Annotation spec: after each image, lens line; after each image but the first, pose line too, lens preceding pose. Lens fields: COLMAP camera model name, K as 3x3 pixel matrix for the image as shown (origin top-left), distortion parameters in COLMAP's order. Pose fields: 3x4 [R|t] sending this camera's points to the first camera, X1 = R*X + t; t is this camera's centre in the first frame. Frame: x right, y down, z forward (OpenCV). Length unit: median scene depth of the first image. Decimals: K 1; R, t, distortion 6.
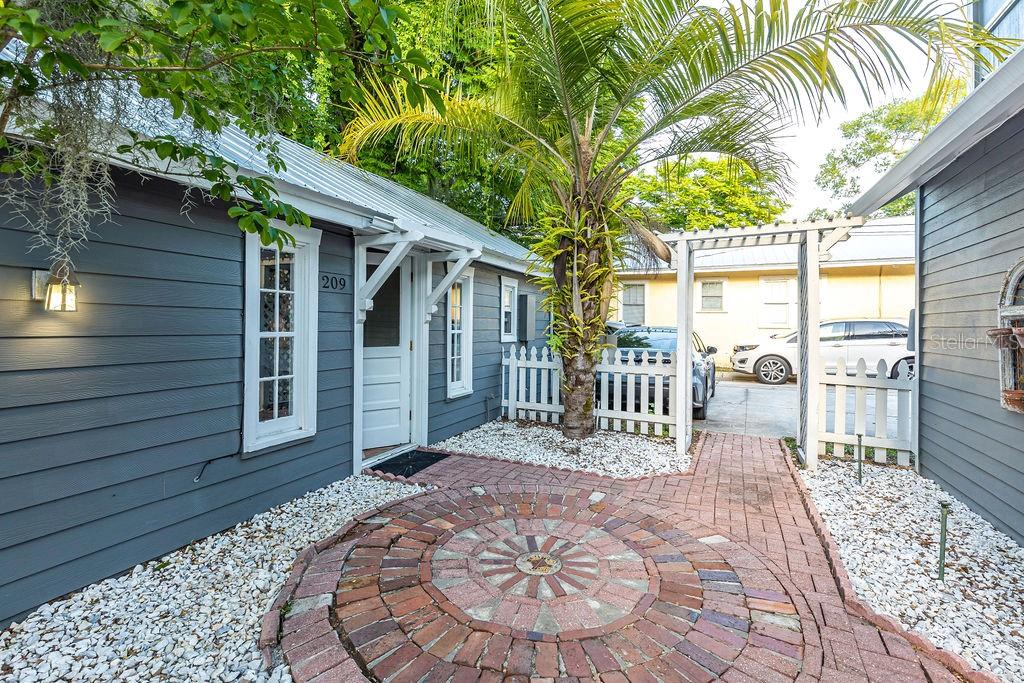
lens RADIAL K [[467.9, 0, 511.5], [0, 467.9, 324.0], [0, 0, 1]] dist [0.008245, -0.002367]
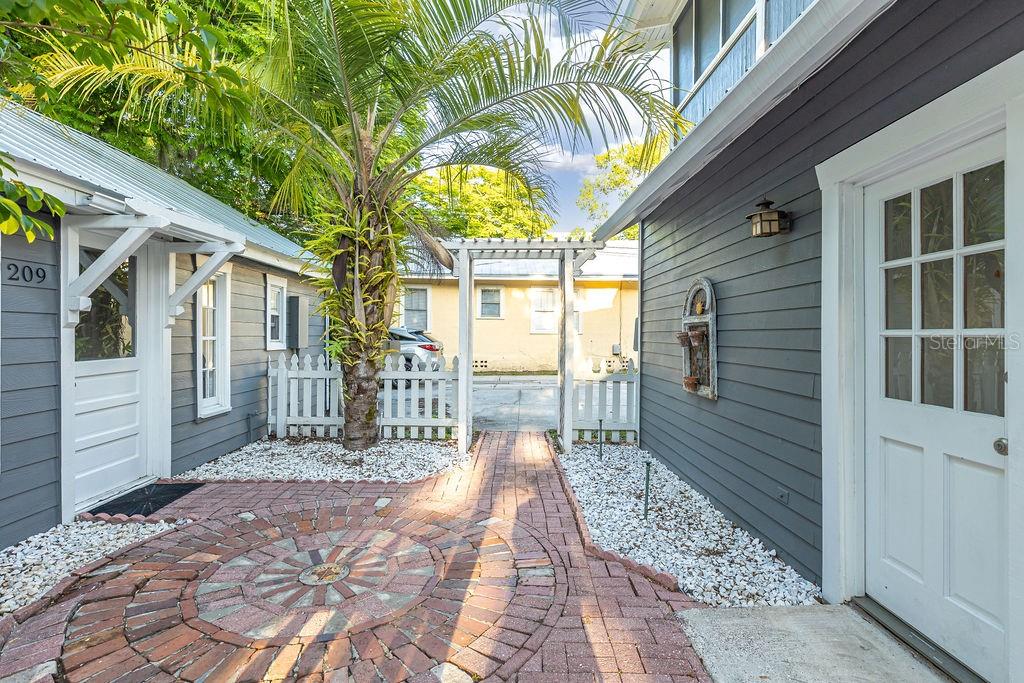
lens RADIAL K [[501.3, 0, 515.0], [0, 501.3, 333.2], [0, 0, 1]] dist [-0.004844, -0.000033]
pose [[0.899534, -0.001990, 0.436847, -0.023579], [-0.000494, 0.999984, 0.005572, 0.002874], [-0.436851, -0.005228, 0.899519, -0.062562]]
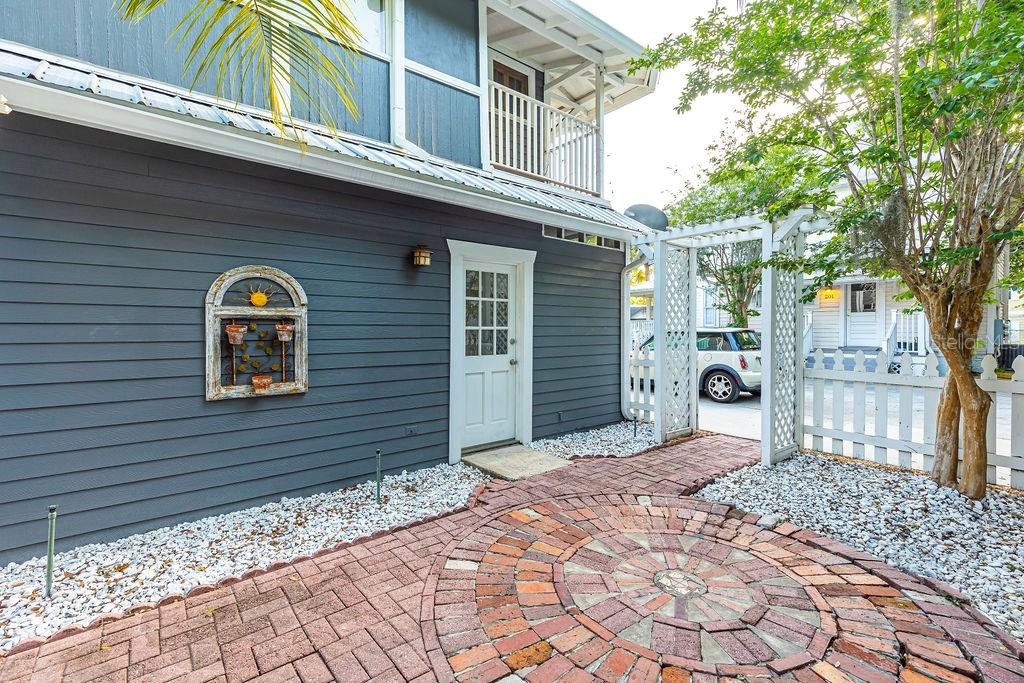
lens RADIAL K [[467.9, 0, 511.1], [0, 467.9, 338.6], [0, 0, 1]] dist [0.008245, -0.002367]
pose [[-0.903063, -0.015263, 0.429237, -0.018377], [-0.008587, 0.999810, 0.017485, 0.010466], [-0.429422, 0.012104, -0.903023, 1.136644]]
